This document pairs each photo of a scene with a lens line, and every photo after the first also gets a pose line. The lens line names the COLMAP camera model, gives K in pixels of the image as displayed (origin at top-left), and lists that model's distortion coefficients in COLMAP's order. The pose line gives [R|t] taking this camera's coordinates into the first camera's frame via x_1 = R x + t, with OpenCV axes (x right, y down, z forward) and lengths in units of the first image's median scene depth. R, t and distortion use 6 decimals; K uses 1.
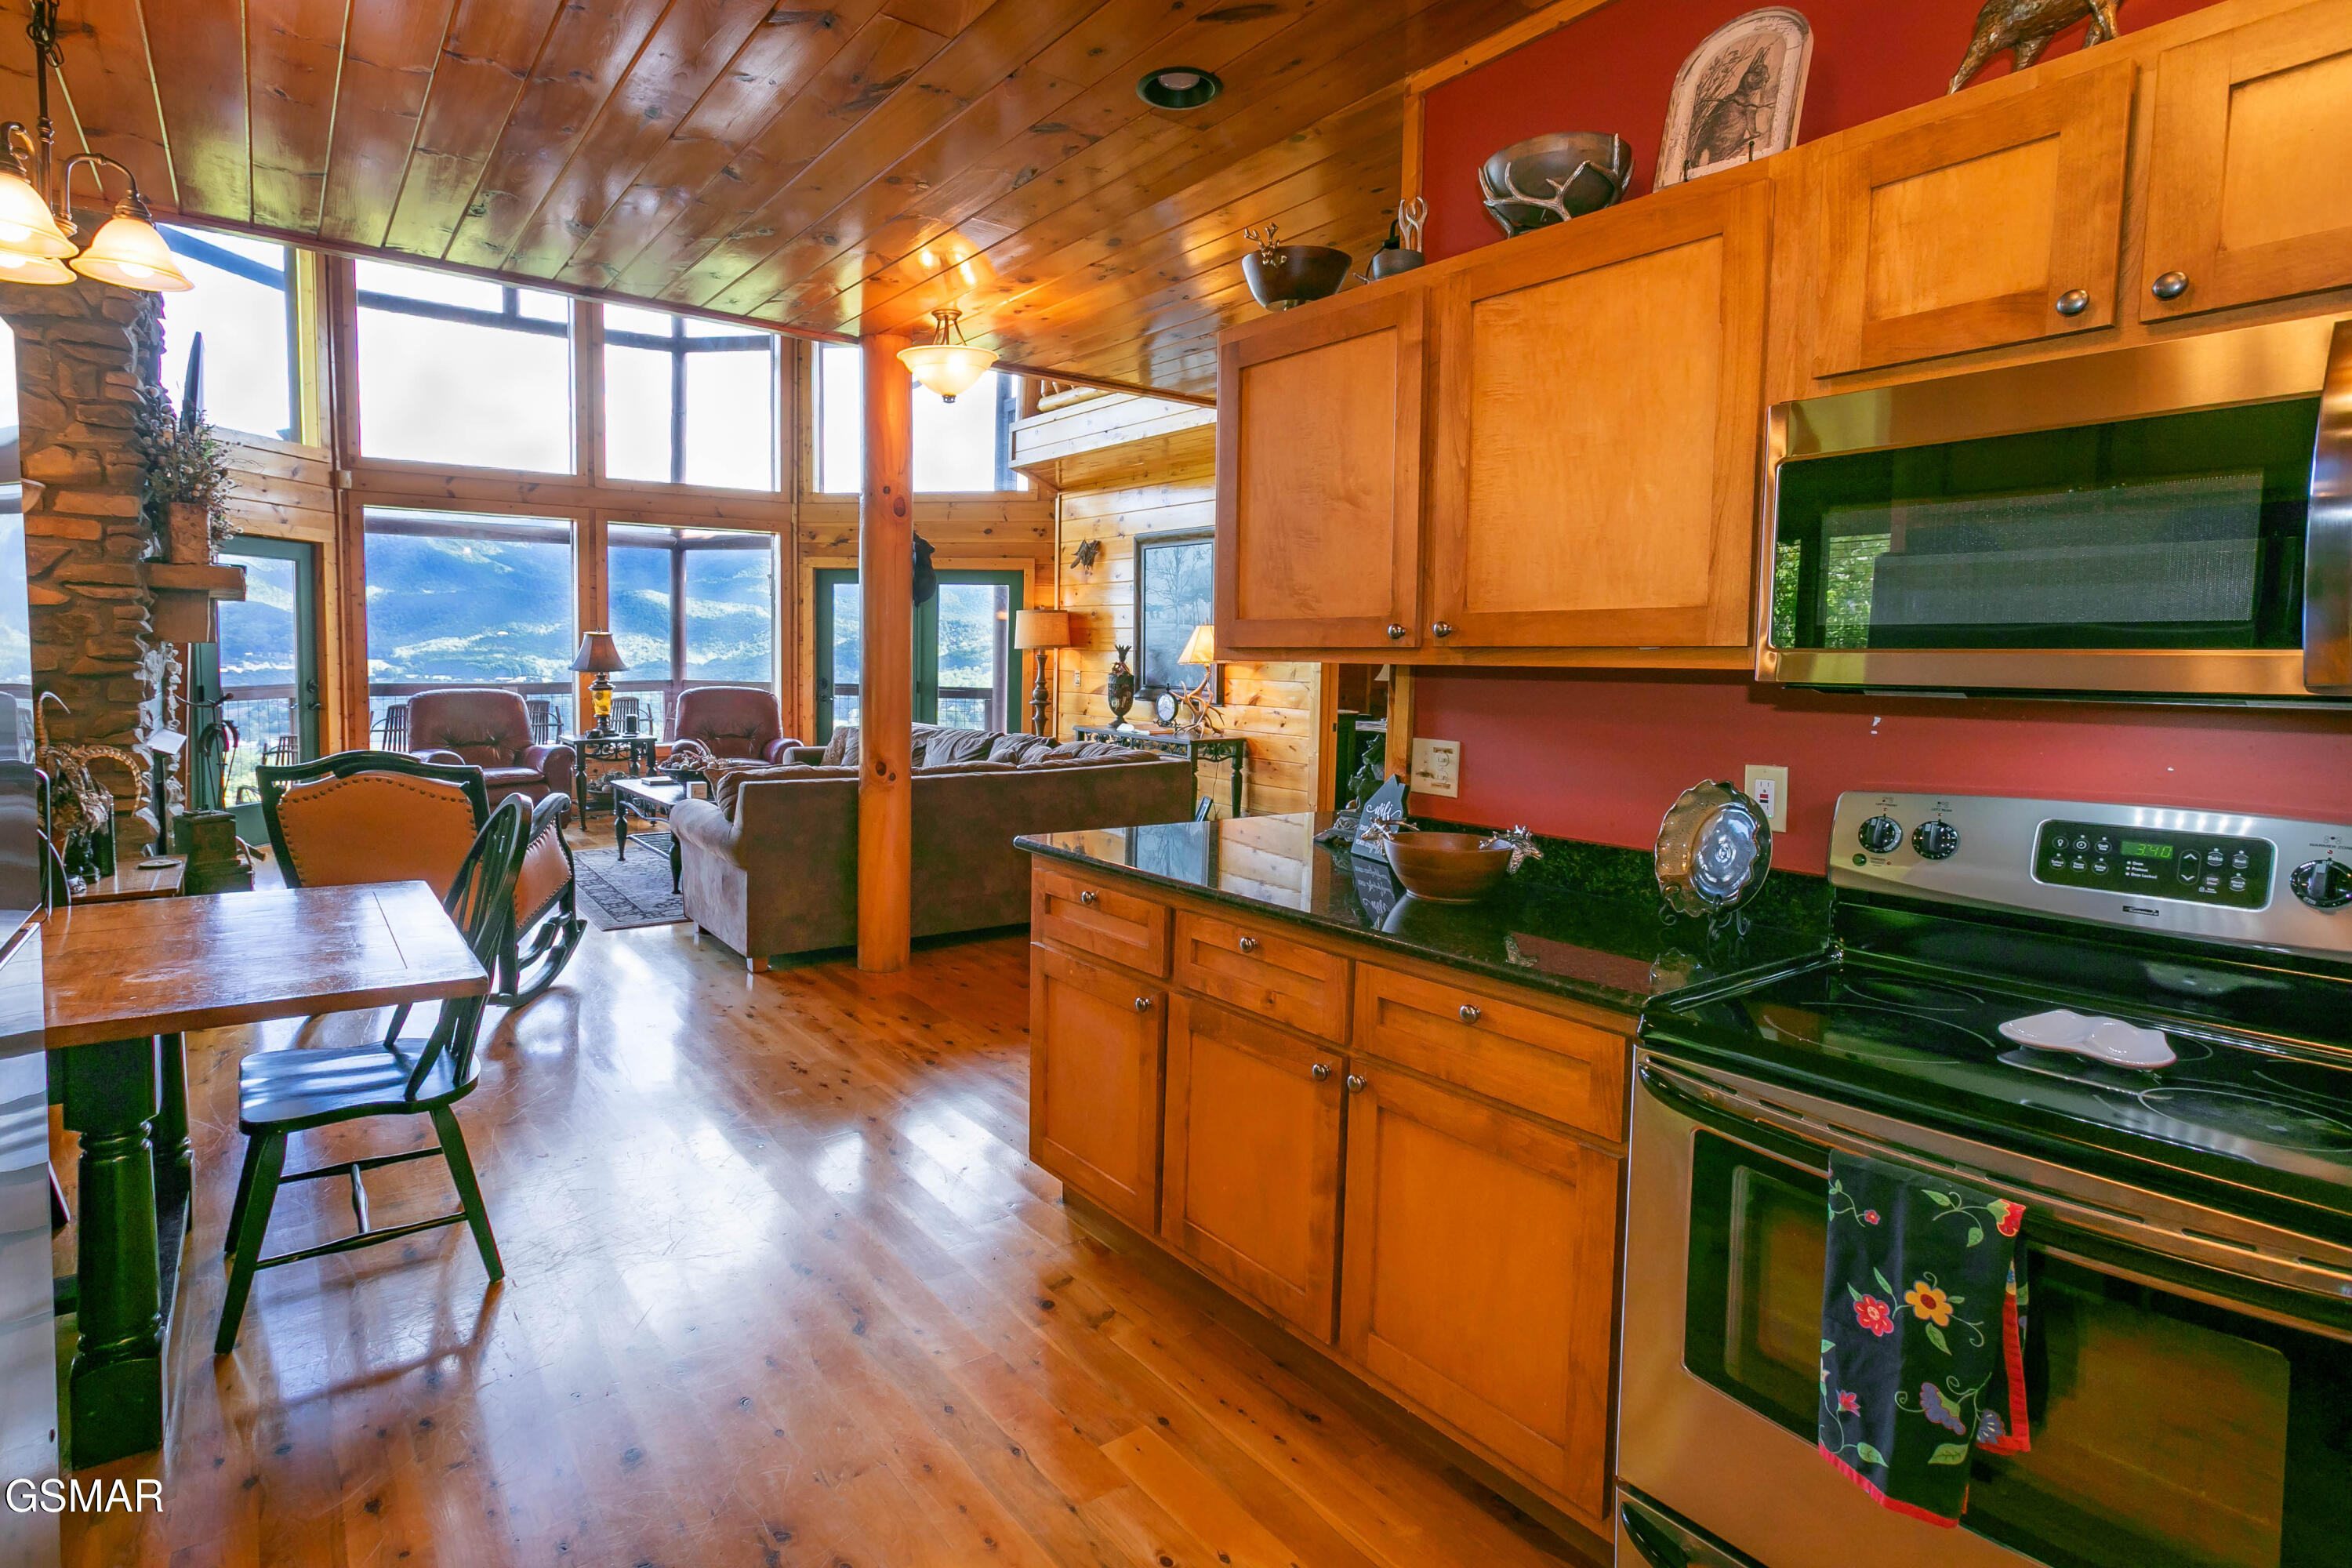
lens RADIAL K [[1152.5, 0, 1171.7], [0, 1152.5, 771.8], [0, 0, 1]] dist [-0.054759, 0.018204]
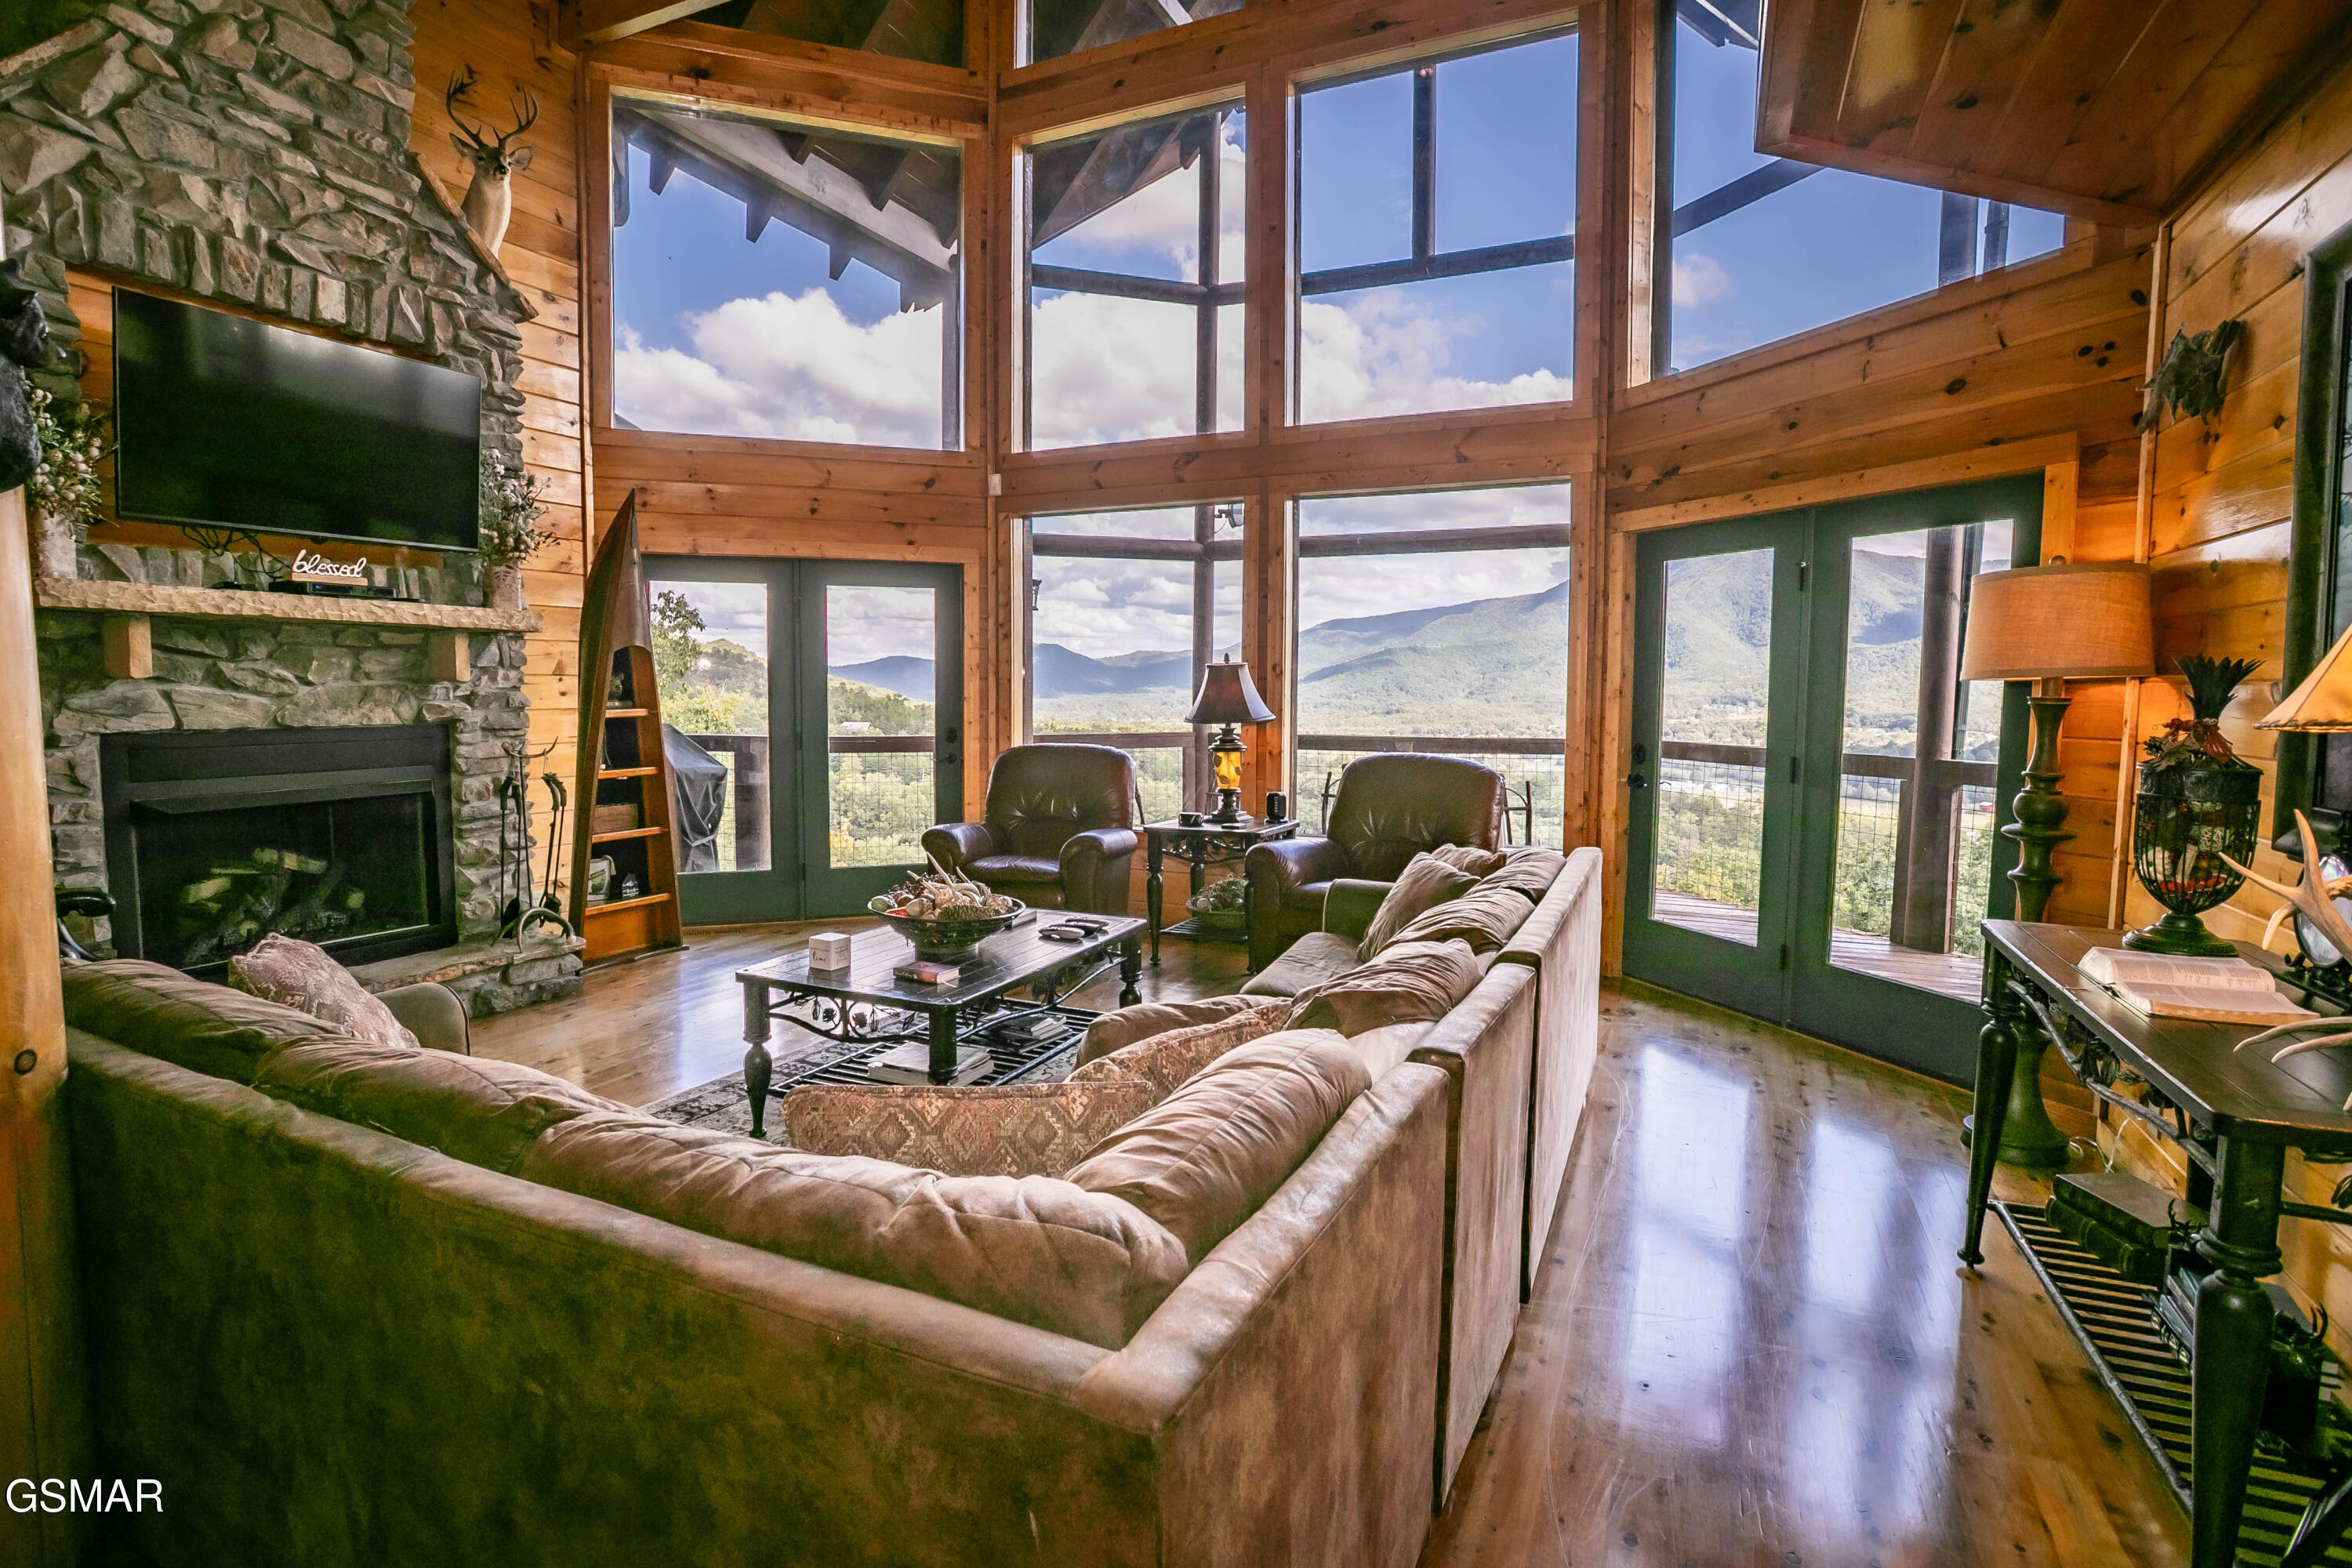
lens RADIAL K [[1152.5, 0, 1173.5], [0, 1152.5, 772.2], [0, 0, 1]] dist [-0.054759, 0.018204]
pose [[0.461476, 0.059049, -0.885185, 0.067034], [-0.076805, 0.996695, 0.026446, -0.066529], [0.883822, 0.055783, 0.464487, 0.593709]]
